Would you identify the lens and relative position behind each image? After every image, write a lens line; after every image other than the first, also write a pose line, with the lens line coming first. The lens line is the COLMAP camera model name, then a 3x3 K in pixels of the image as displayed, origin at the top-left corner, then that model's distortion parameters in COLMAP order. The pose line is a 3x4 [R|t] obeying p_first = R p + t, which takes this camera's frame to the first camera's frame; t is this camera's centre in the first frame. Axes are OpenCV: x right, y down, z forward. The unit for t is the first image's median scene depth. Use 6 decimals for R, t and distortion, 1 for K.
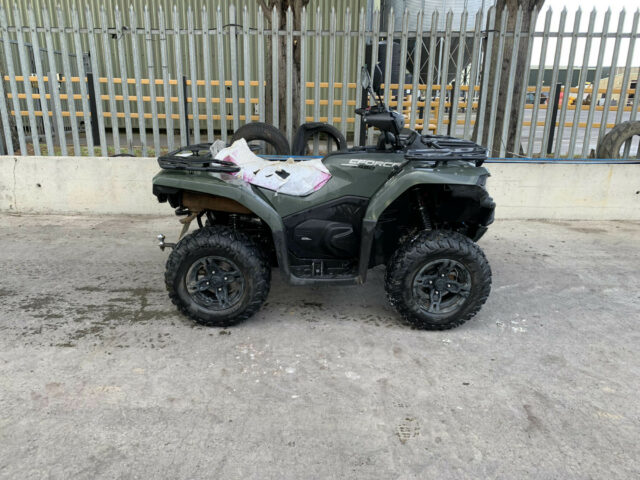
lens RADIAL K [[489.0, 0, 316.6], [0, 489.0, 240.4], [0, 0, 1]] dist [0.017507, -0.011333]
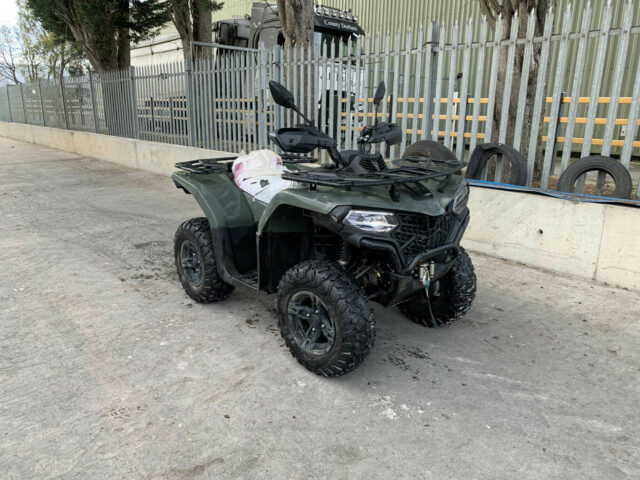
lens RADIAL K [[493.1, 0, 307.6], [0, 493.1, 230.1], [0, 0, 1]] dist [0.008122, 0.000433]
pose [[0.661422, 0.175708, -0.729141, 0.814585], [-0.217121, 0.975401, 0.038096, -0.095826], [0.717899, 0.133115, 0.683302, 0.336521]]
